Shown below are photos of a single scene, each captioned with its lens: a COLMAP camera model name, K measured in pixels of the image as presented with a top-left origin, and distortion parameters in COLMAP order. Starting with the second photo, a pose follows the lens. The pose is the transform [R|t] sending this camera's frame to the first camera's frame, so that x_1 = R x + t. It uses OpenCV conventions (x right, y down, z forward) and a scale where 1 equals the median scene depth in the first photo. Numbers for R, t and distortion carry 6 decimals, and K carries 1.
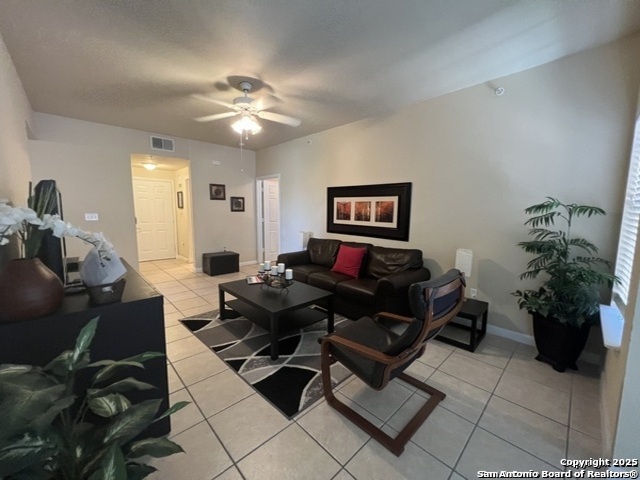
lens RADIAL K [[259.3, 0, 318.5], [0, 259.3, 236.8], [0, 0, 1]] dist [0.008130, 0.000315]
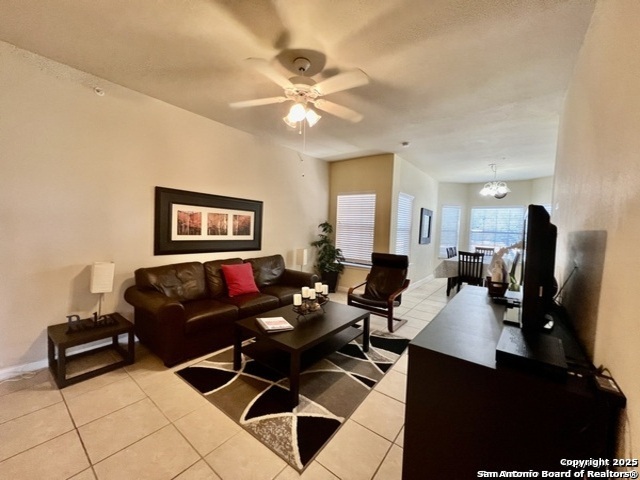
lens RADIAL K [[253.6, 0, 318.8], [0, 253.6, 241.6], [0, 0, 1]] dist [-0.002080, -0.000111]
pose [[-0.145505, -0.073924, 0.986592, -0.781774], [0.063147, 0.994477, 0.083828, -0.095251], [-0.987340, 0.074498, -0.140033, 0.824804]]
